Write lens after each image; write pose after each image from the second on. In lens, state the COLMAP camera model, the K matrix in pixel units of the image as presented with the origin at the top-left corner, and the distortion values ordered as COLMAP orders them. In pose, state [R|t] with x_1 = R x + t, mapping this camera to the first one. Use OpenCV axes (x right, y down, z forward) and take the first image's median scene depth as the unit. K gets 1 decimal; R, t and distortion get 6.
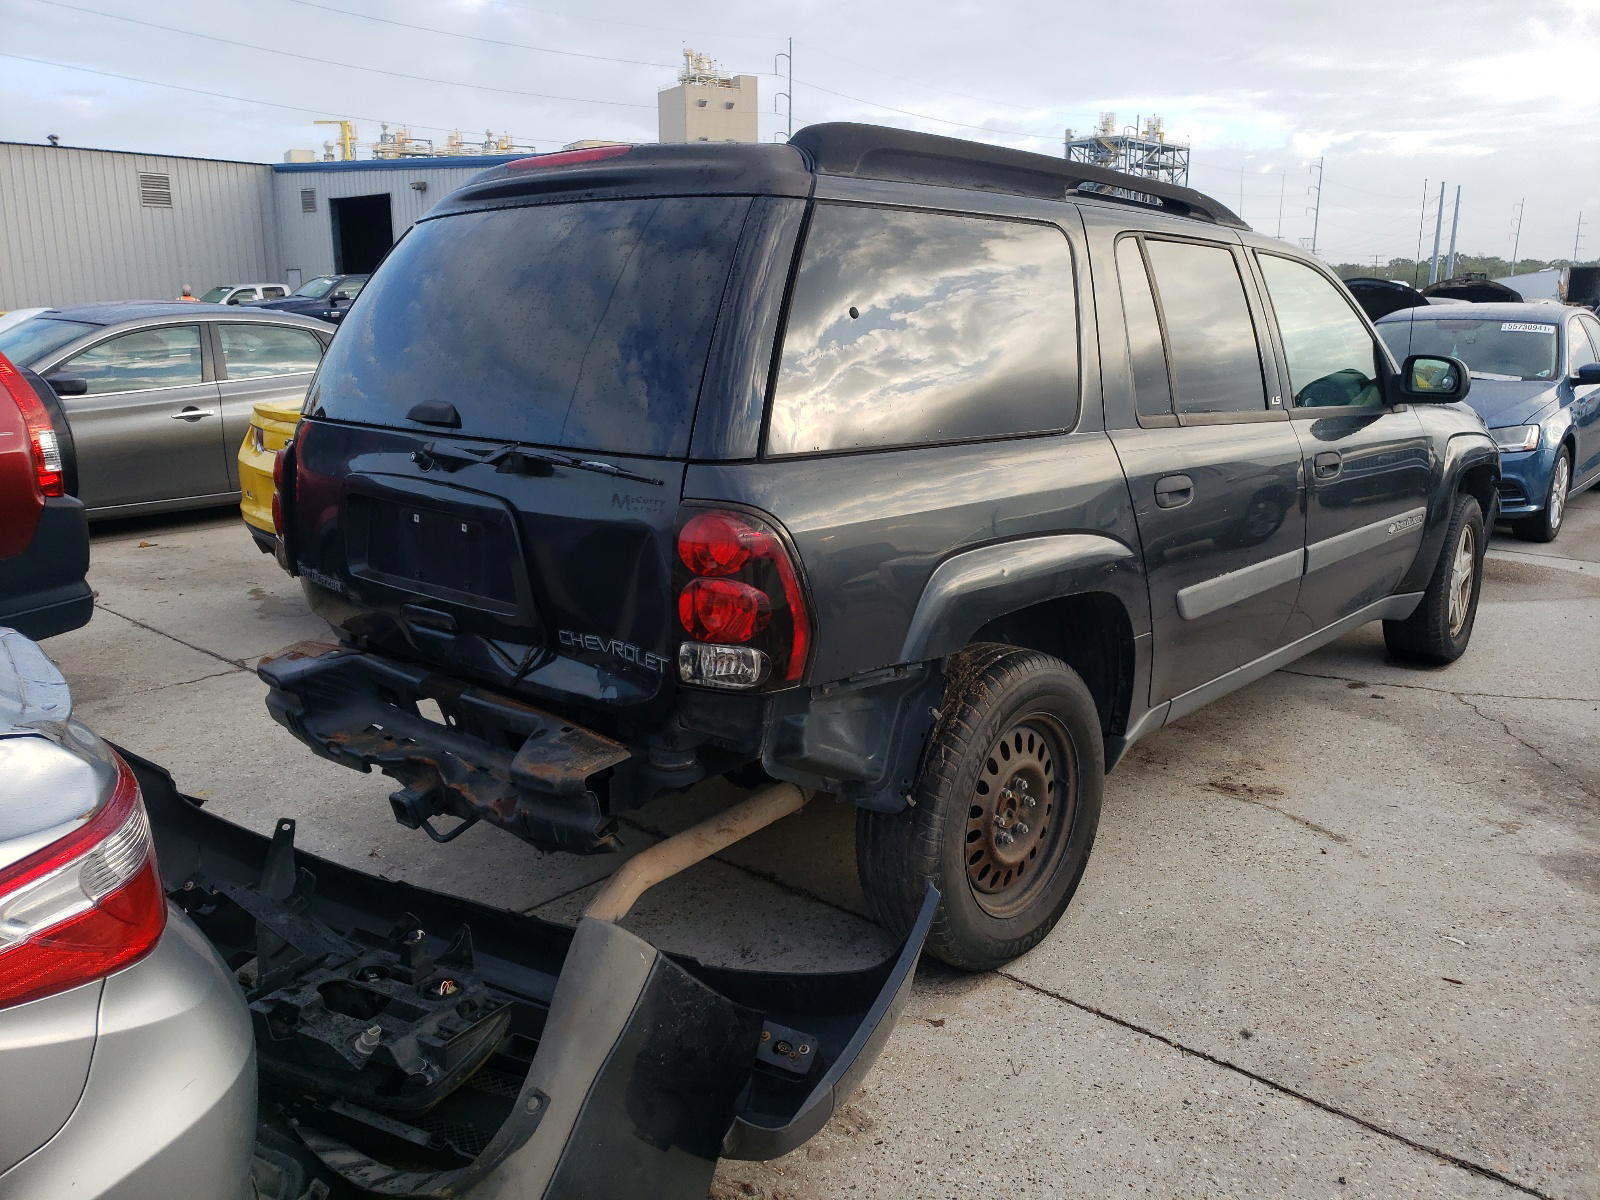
lens RADIAL K [[1193.3, 0, 778.9], [0, 1193.3, 539.2], [0, 0, 1]] dist [0.074124, -0.058267]
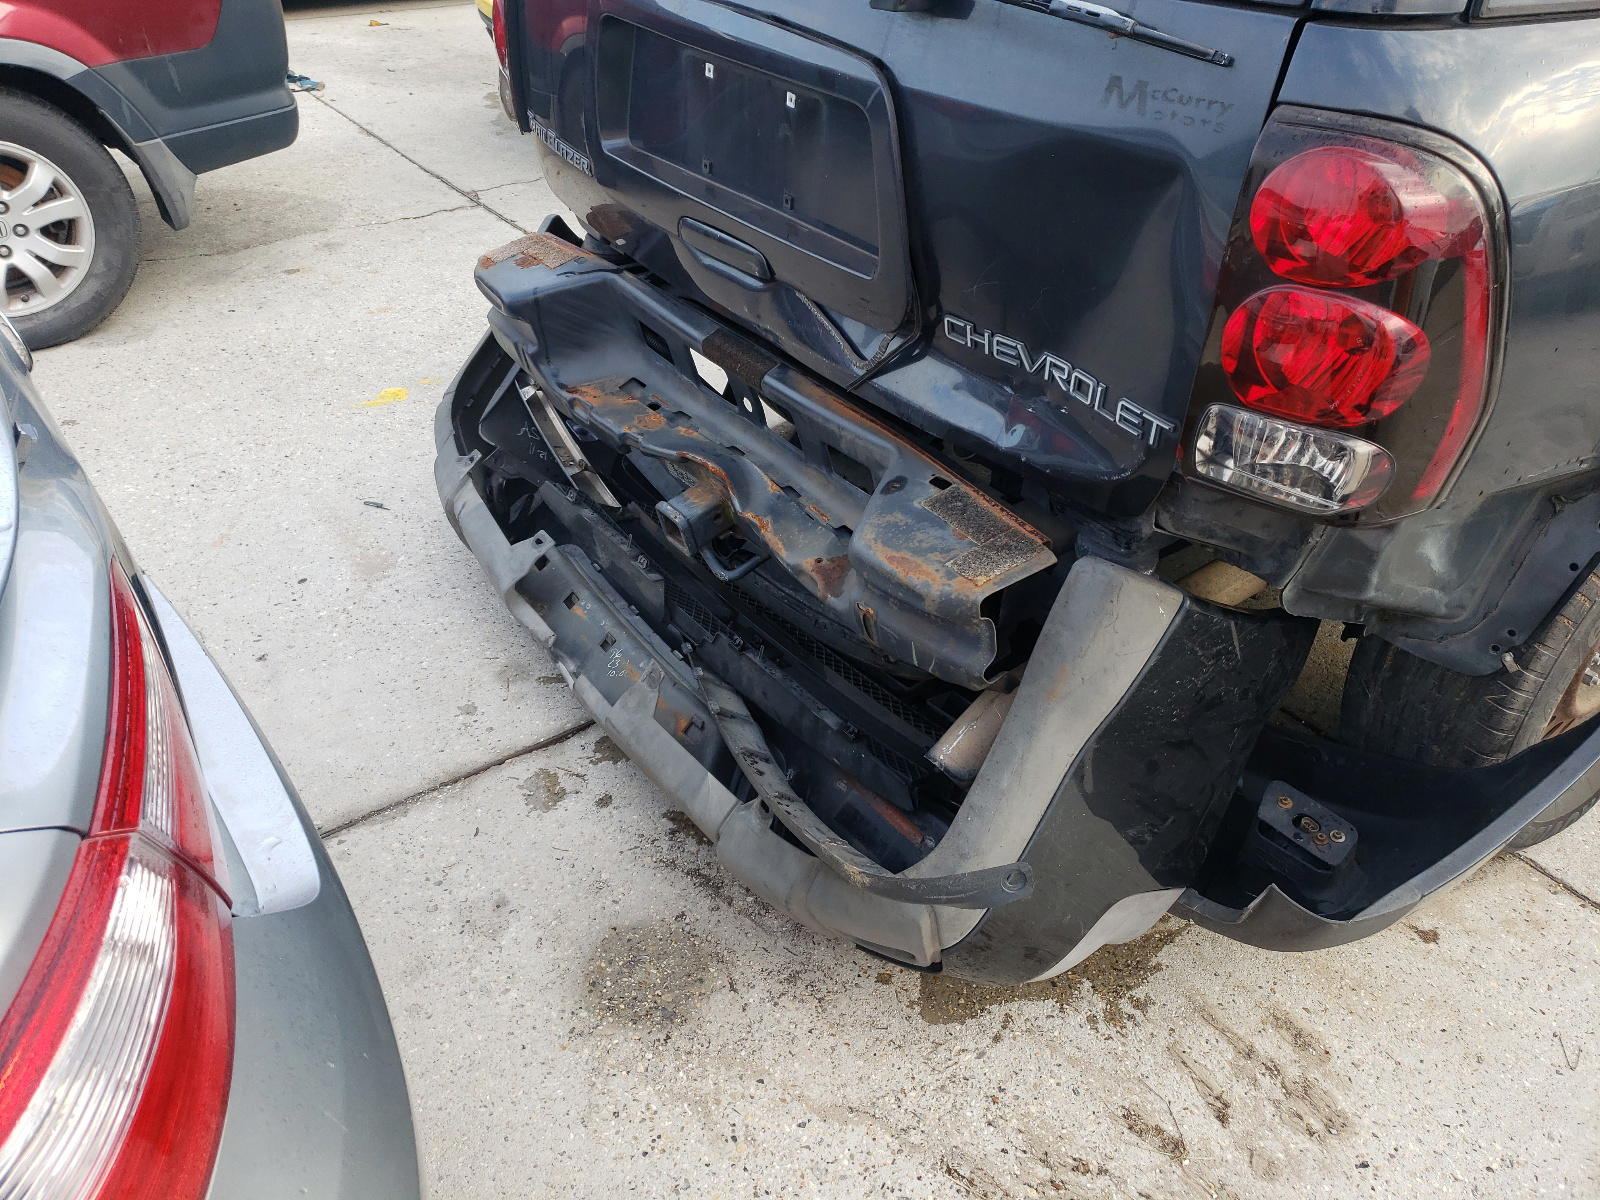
lens RADIAL K [[1193.3, 0, 778.9], [0, 1193.3, 539.2], [0, 0, 1]] dist [0.074124, -0.058267]
pose [[0.976540, 0.143553, -0.160506, -0.147168], [-0.069047, 0.914761, 0.398051, -0.046582], [0.203966, -0.377630, 0.903213, 0.405420]]
